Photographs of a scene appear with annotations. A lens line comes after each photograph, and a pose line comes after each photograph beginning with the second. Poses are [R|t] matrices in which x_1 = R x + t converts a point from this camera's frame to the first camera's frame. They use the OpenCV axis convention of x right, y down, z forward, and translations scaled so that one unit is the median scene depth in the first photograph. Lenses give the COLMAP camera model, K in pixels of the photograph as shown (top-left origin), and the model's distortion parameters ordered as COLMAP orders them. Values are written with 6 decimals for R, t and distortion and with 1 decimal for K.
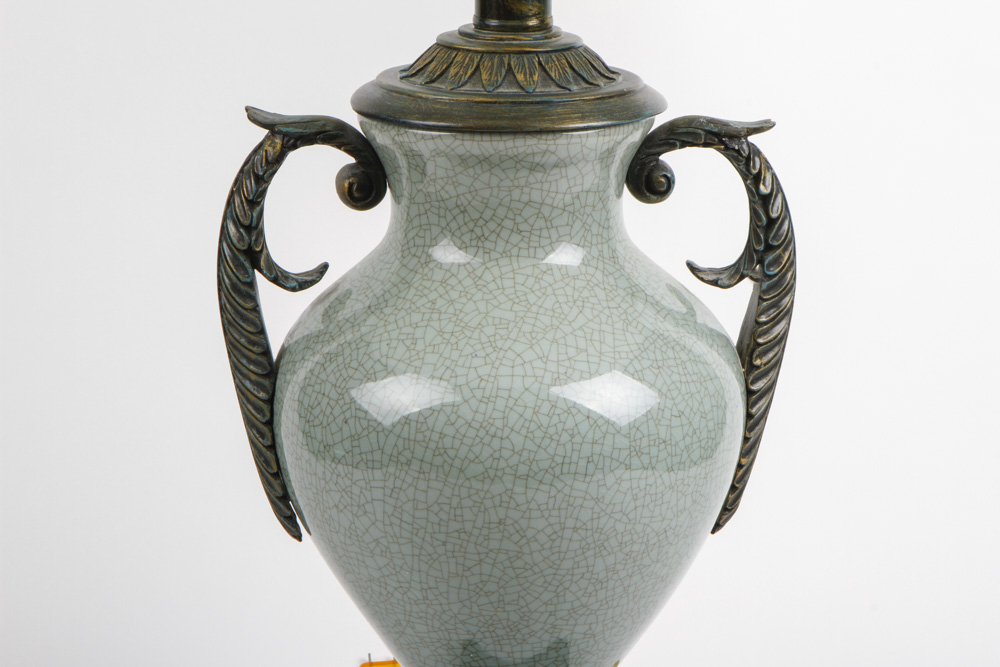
lens RADIAL K [[3312.0, 0, 500.0], [0, 3312.0, 333.5], [0, 0, 1]] dist [0.359596, 0.416782]
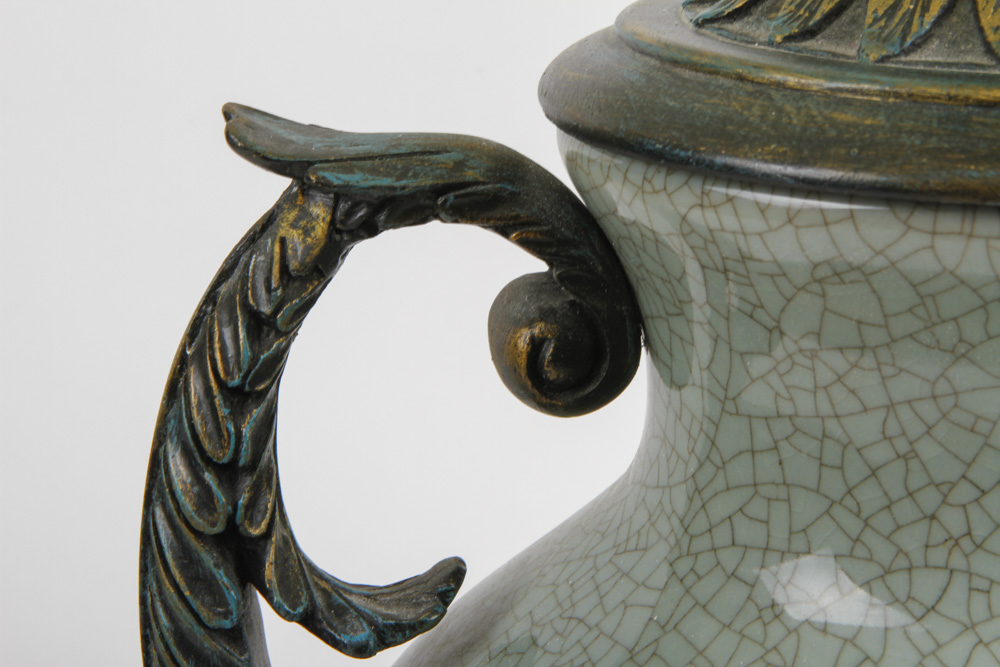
lens RADIAL K [[2462.9, 0, 500.0], [0, 2462.9, 333.5], [0, 0, 1]] dist [0.044020, 0.019794]
pose [[0.999487, 0.016010, -0.027739, -0.042015], [-0.014997, 0.999227, 0.036333, -0.055109], [0.028300, -0.035898, 0.998955, 0.757416]]
